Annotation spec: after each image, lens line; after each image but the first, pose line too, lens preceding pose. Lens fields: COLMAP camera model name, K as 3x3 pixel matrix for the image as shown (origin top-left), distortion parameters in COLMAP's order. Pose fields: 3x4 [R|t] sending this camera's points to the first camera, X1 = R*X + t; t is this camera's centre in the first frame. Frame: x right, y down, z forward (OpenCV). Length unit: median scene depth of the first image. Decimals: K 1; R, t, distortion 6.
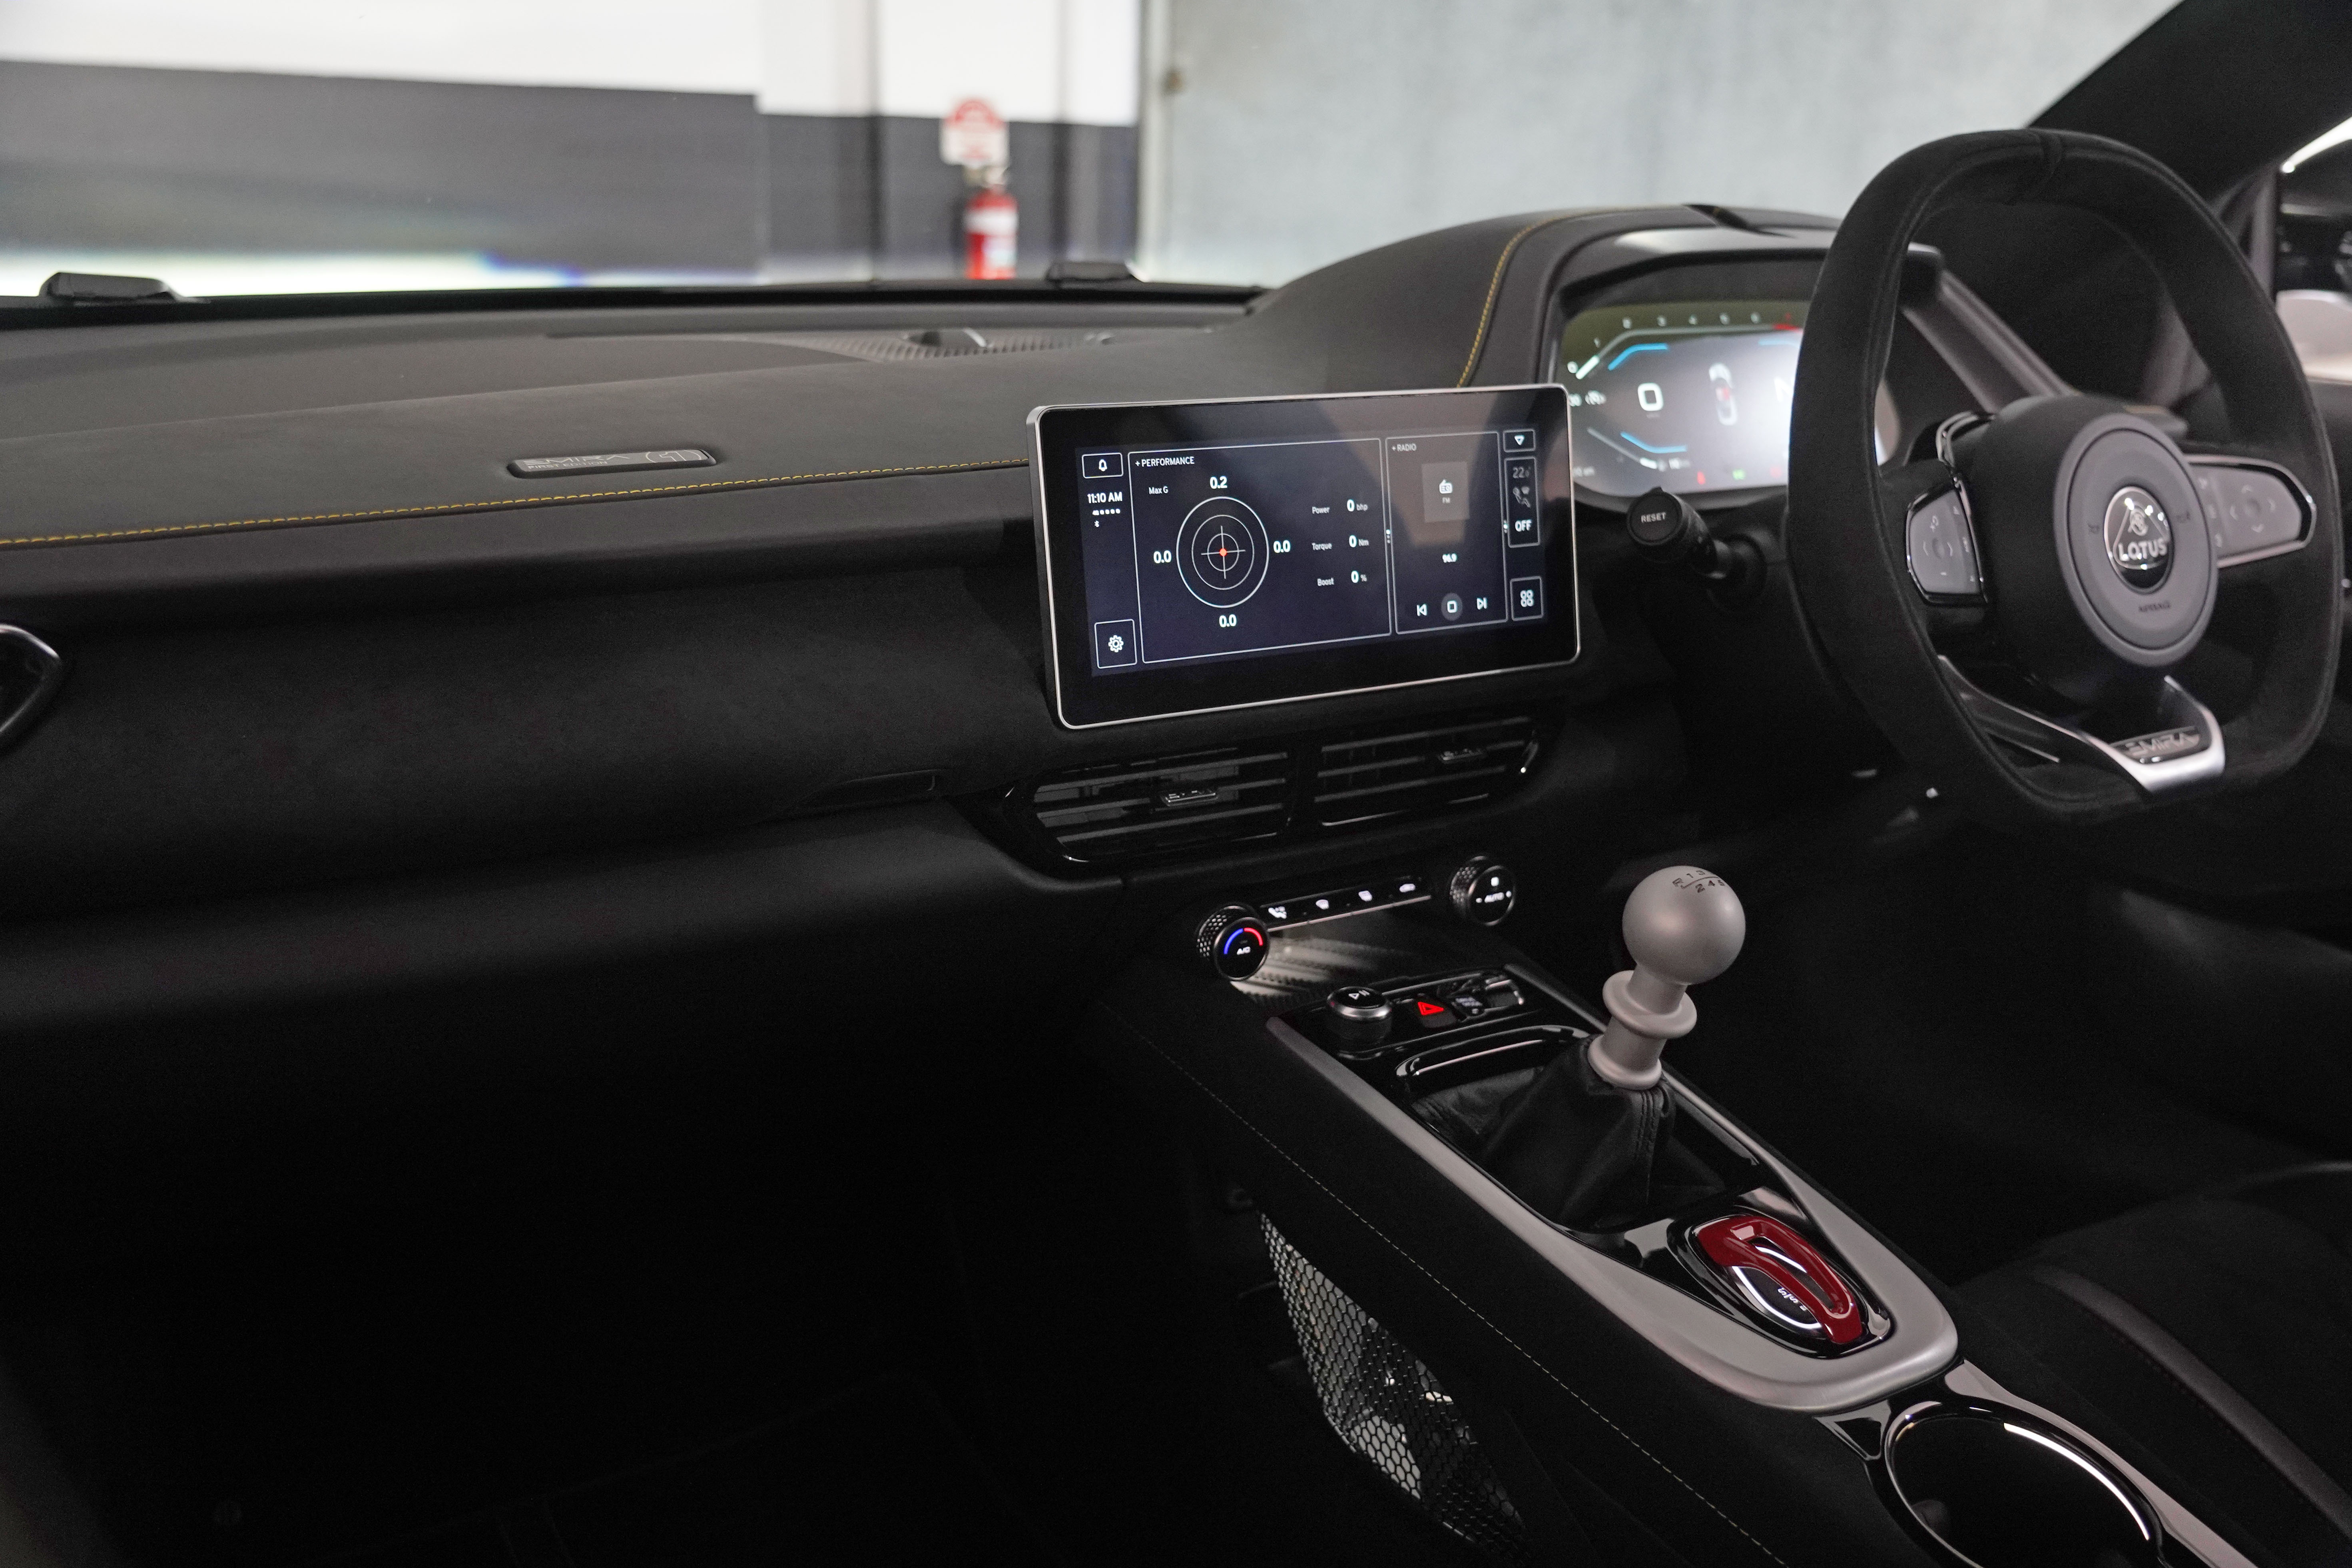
lens RADIAL K [[2194.6, 0, 1176.0], [0, 2194.6, 784.0], [0, 0, 1]] dist [-0.011000, 0.005568]
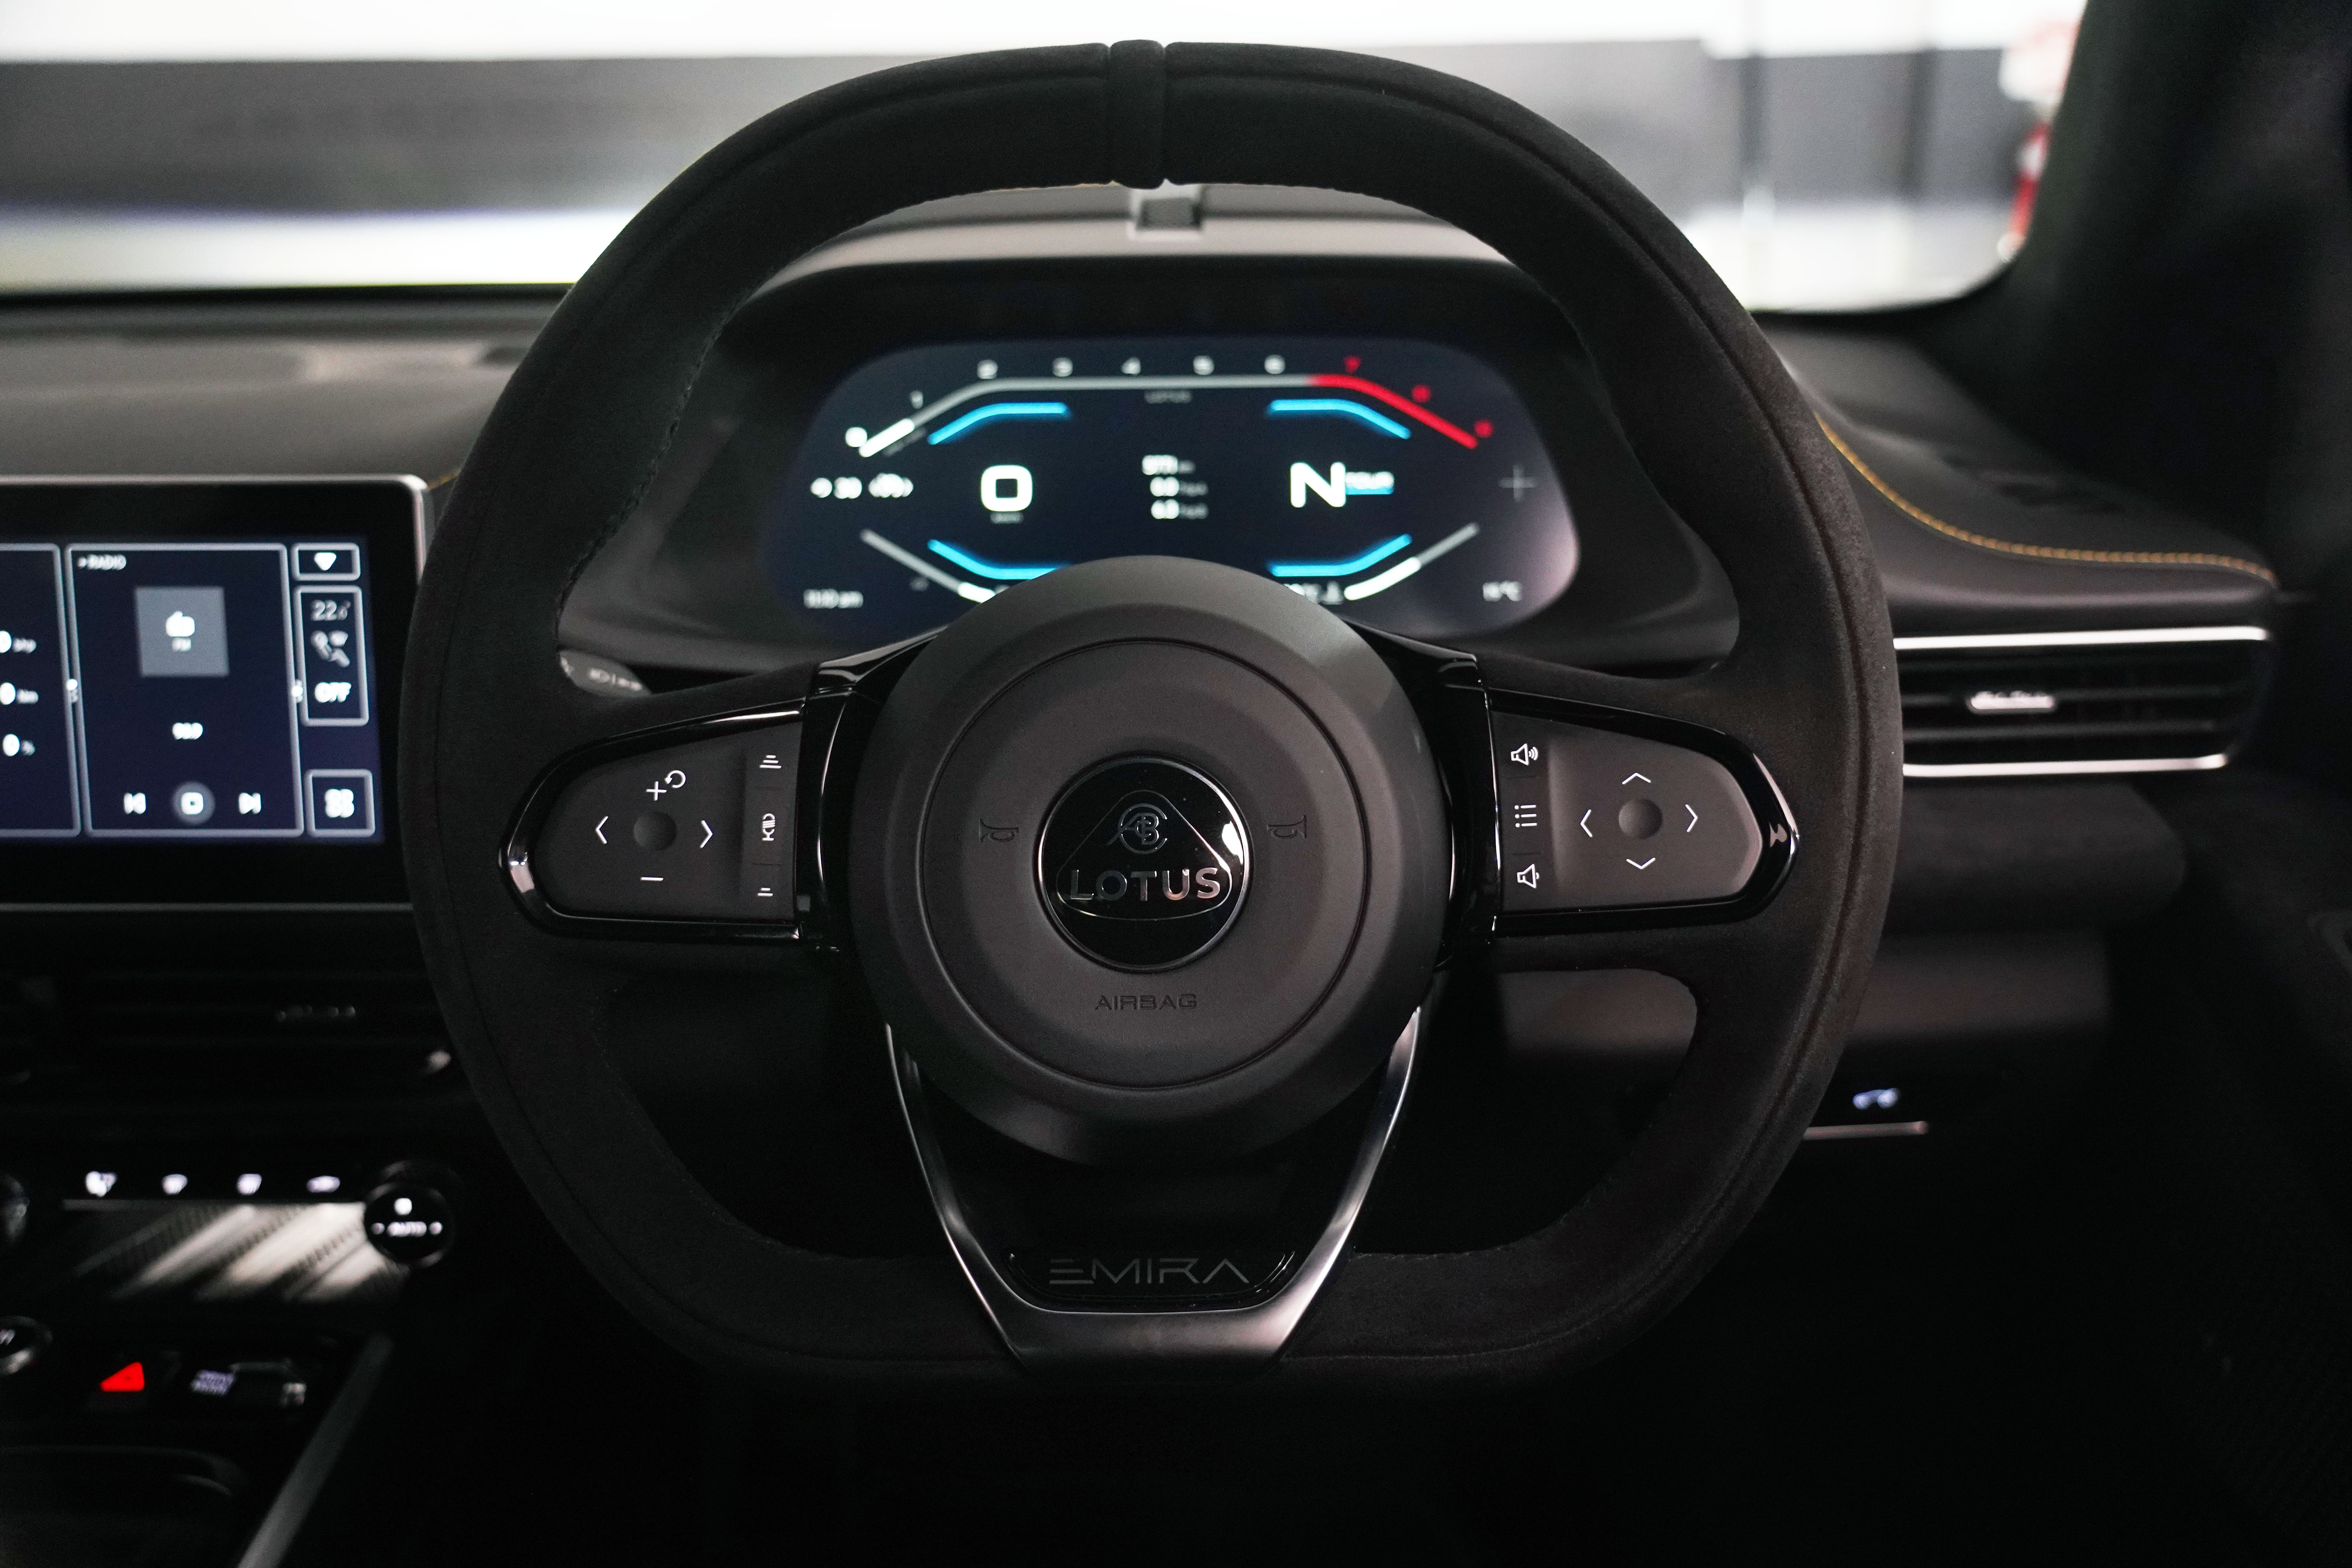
lens RADIAL K [[2194.8, 0, 1176.0], [0, 2194.8, 784.0], [0, 0, 1]] dist [-0.011000, 0.005568]
pose [[0.839854, 0.139446, -0.524595, 0.712279], [-0.126727, 0.990103, 0.060301, -0.161684], [0.527812, 0.015836, 0.849214, 0.581059]]
